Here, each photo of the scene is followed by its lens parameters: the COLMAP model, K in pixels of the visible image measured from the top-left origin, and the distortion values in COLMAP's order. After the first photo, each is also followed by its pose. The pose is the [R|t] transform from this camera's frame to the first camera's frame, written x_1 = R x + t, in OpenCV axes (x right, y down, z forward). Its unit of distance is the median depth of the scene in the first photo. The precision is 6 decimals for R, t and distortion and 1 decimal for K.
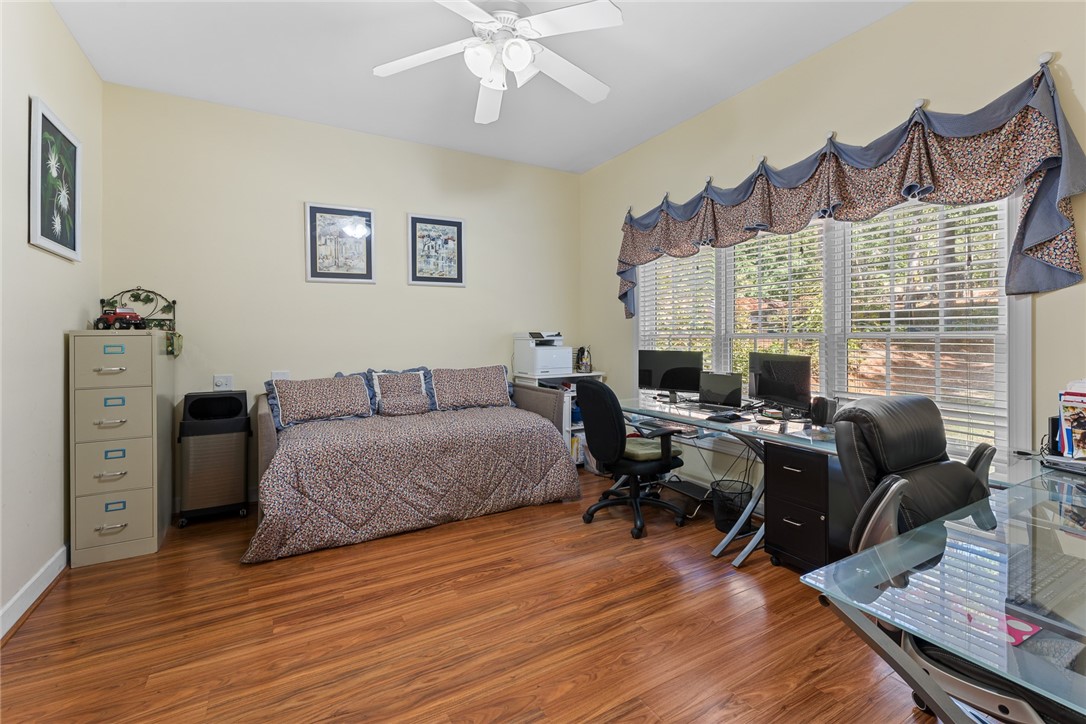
lens RADIAL K [[488.4, 0, 548.3], [0, 488.4, 330.3], [0, 0, 1]] dist [0.002502, -0.000044]
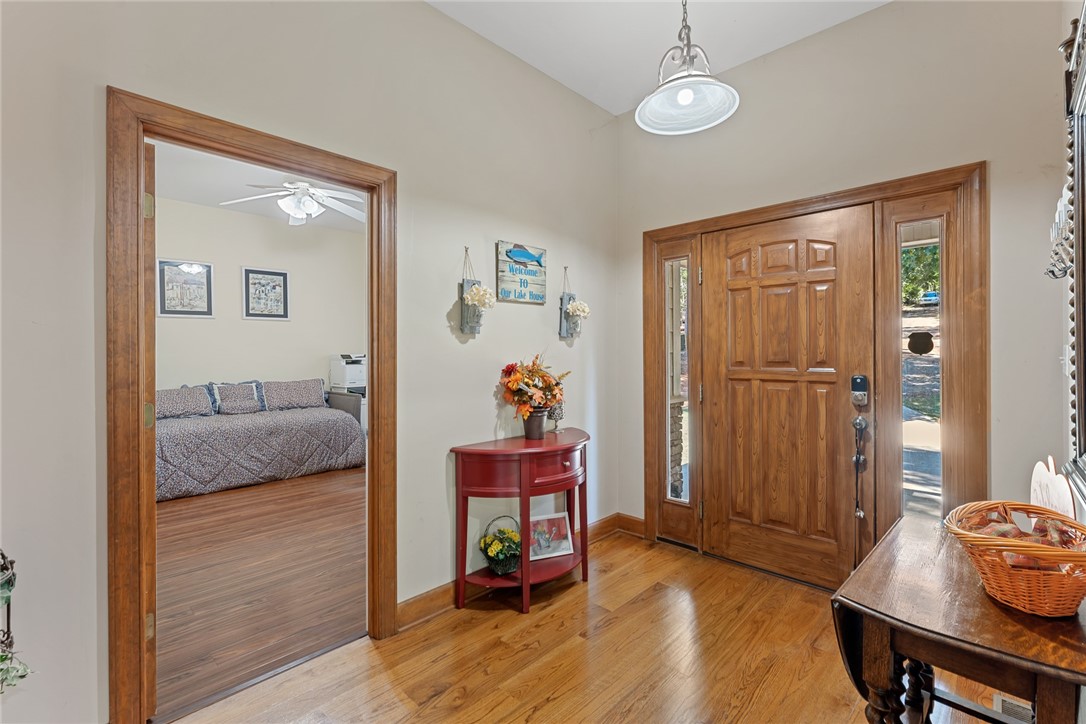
lens RADIAL K [[488.4, 0, 545.3], [0, 488.4, 357.7], [0, 0, 1]] dist [0.002502, -0.000044]
pose [[0.962032, -0.000124, 0.272937, 0.154219], [-0.005028, 0.999822, 0.018176, -0.016862], [-0.272891, -0.018859, 0.961860, -0.547432]]
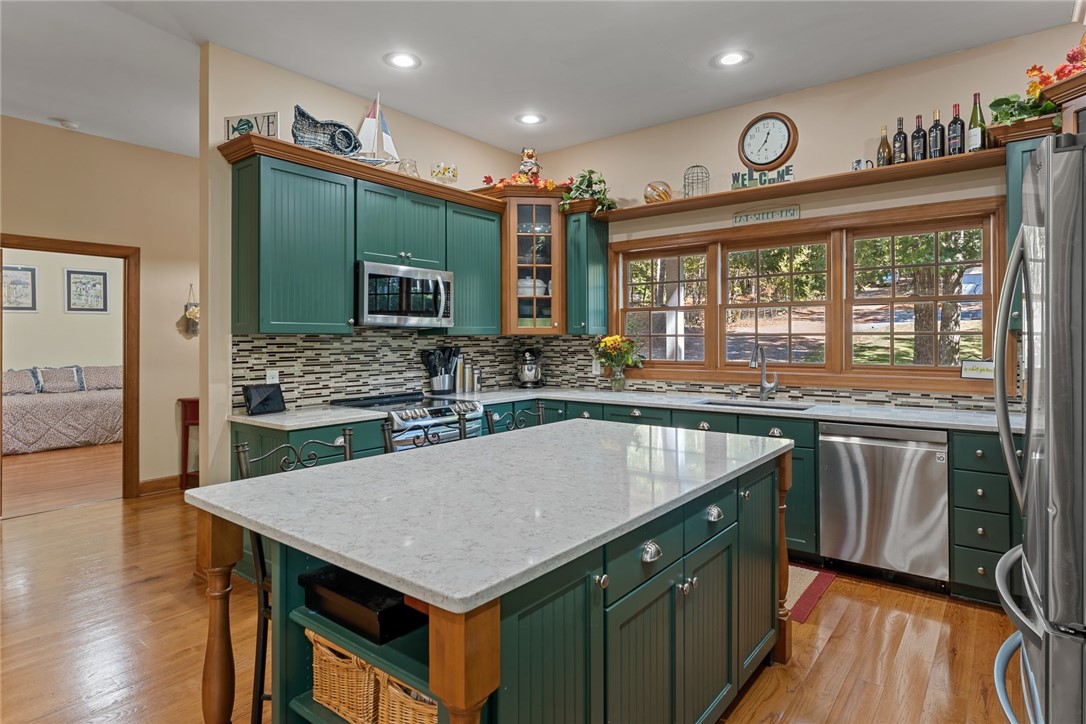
lens RADIAL K [[643.3, 0, 579.4], [0, 643.3, 337.6], [0, 0, 1]] dist [0.002388, -0.000342]
pose [[0.931606, 0.001650, 0.363467, 0.525431], [-0.005970, 0.999924, 0.010764, -0.048766], [-0.363422, -0.012198, 0.931545, -1.600960]]
